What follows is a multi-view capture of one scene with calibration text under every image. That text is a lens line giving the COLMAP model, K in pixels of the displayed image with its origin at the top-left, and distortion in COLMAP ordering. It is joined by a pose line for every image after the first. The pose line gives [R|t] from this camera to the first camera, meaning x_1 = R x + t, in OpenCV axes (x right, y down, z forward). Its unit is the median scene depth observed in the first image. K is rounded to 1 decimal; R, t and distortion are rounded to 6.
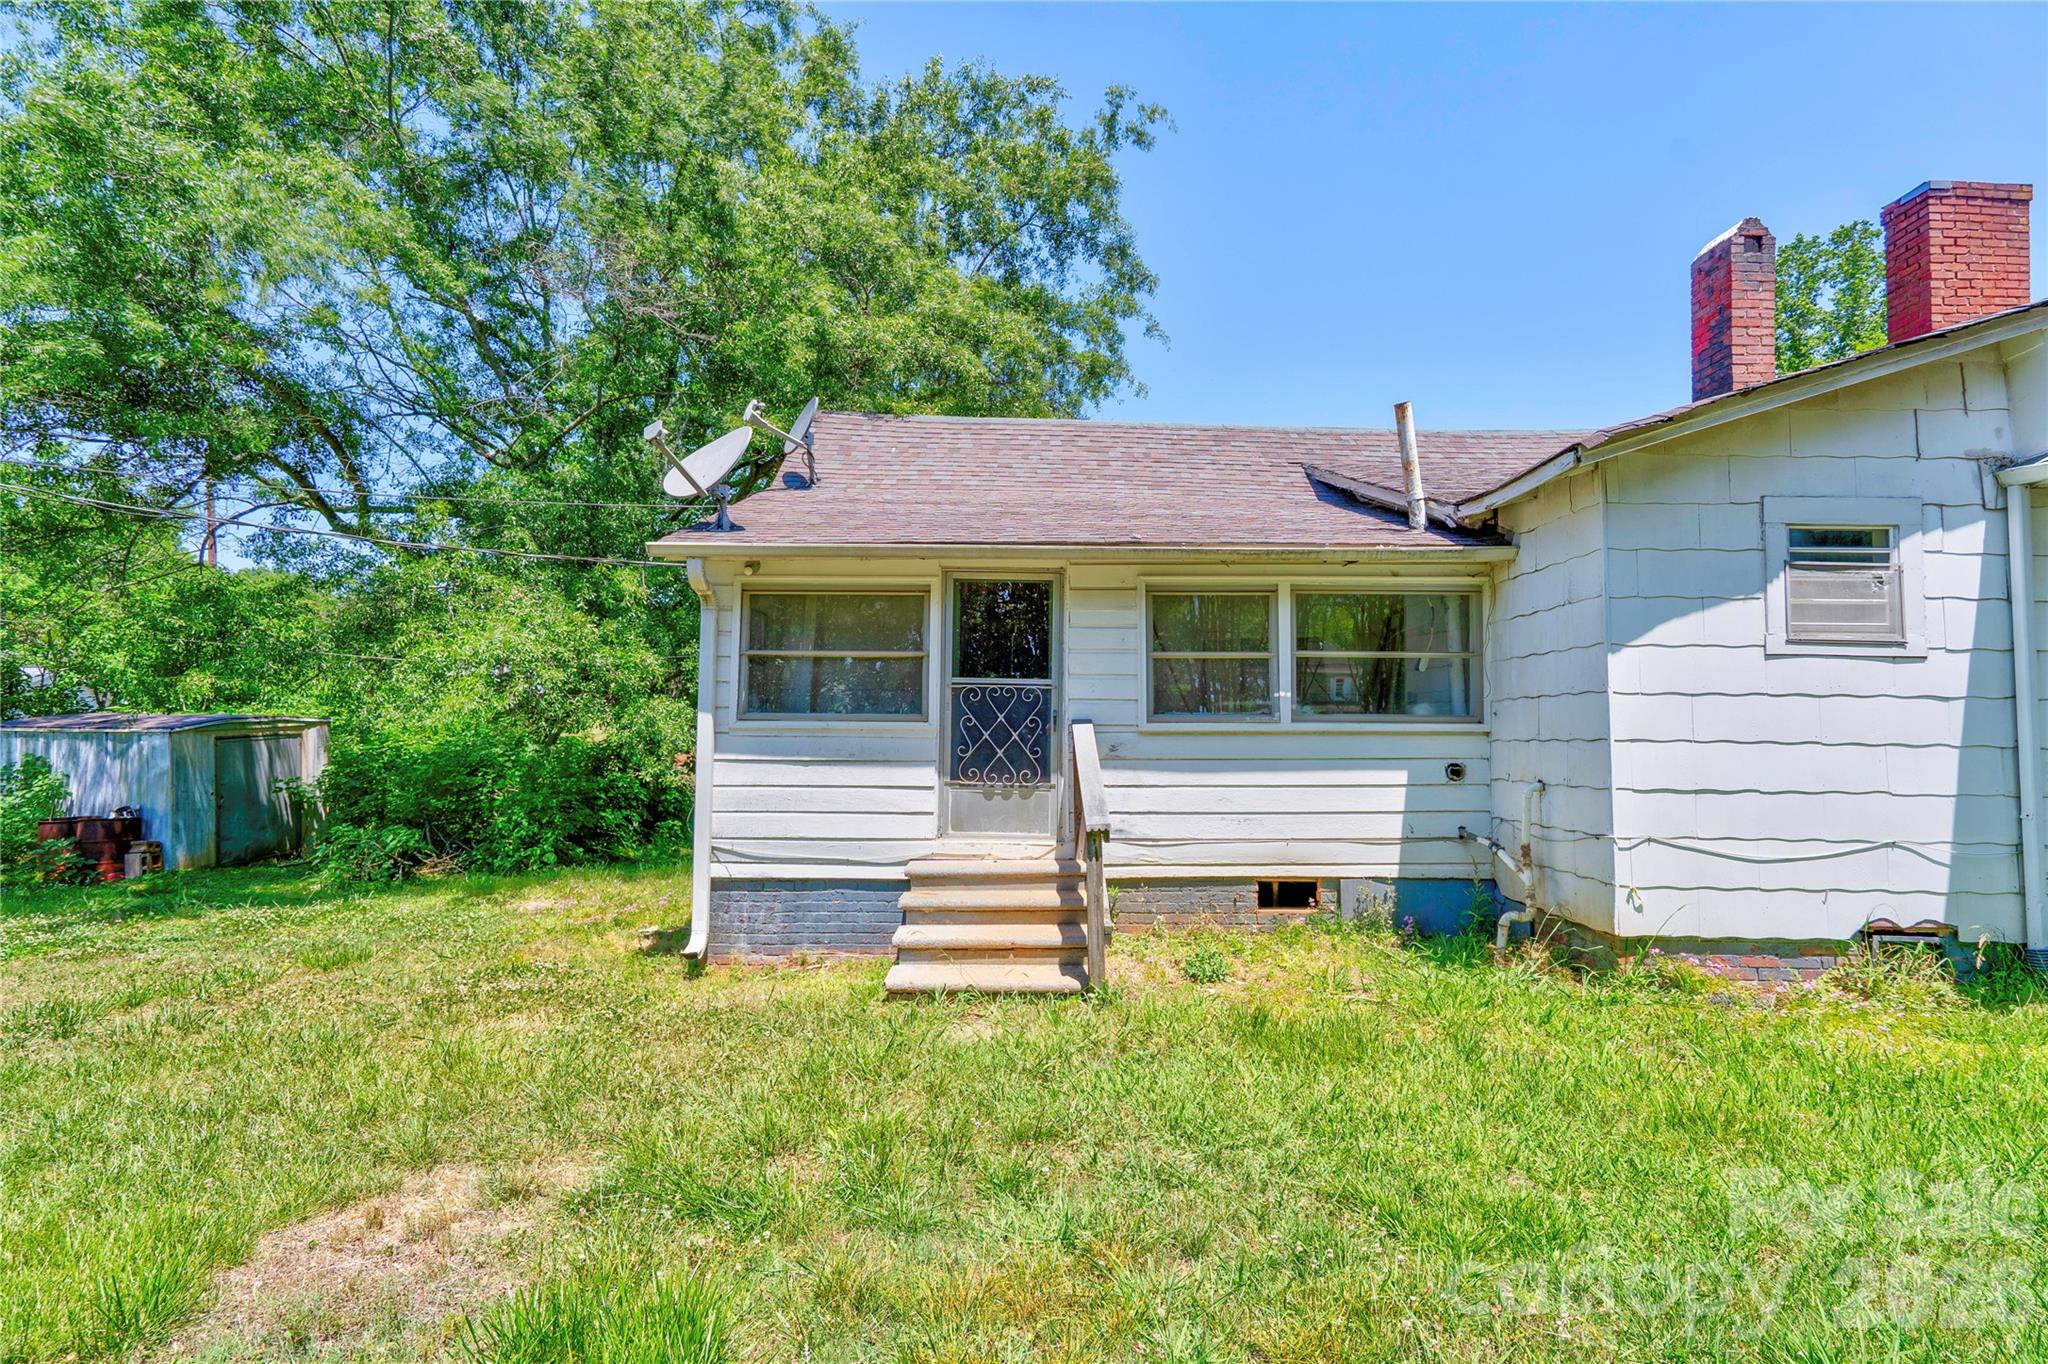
lens RADIAL K [[932.9, 0, 1006.7], [0, 932.9, 675.8], [0, 0, 1]] dist [-0.011575, 0.010148]
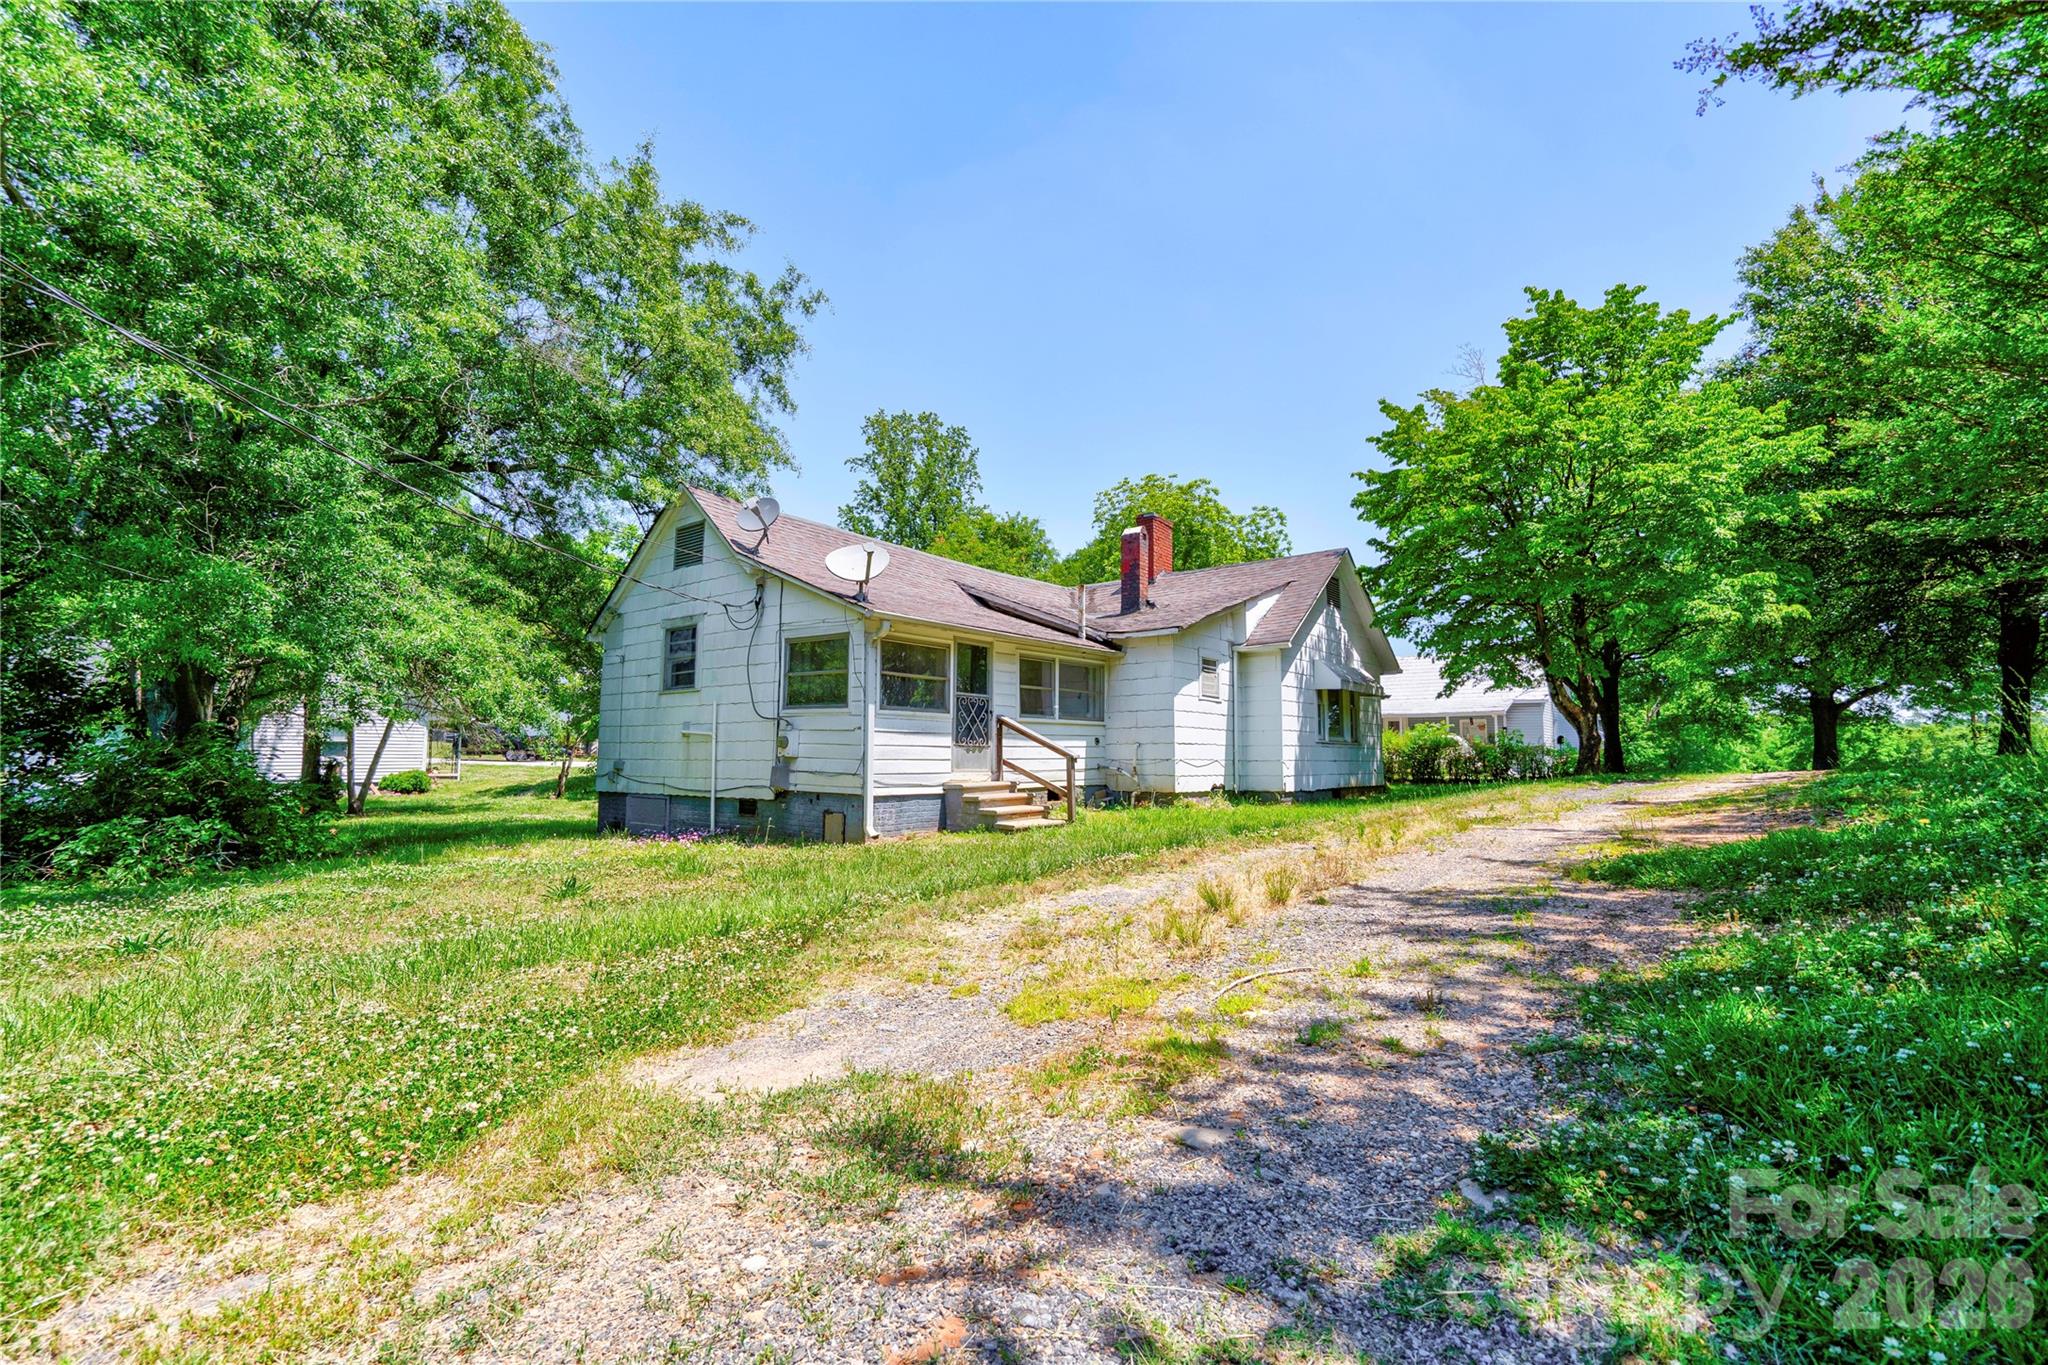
lens RADIAL K [[932.9, 0, 1006.7], [0, 932.9, 676.3], [0, 0, 1]] dist [-0.011575, 0.010148]
pose [[0.624322, 0.063613, 0.778572, -1.547819], [-0.046388, 0.997939, -0.044338, 0.052139], [-0.779788, -0.008435, 0.625986, -0.332509]]
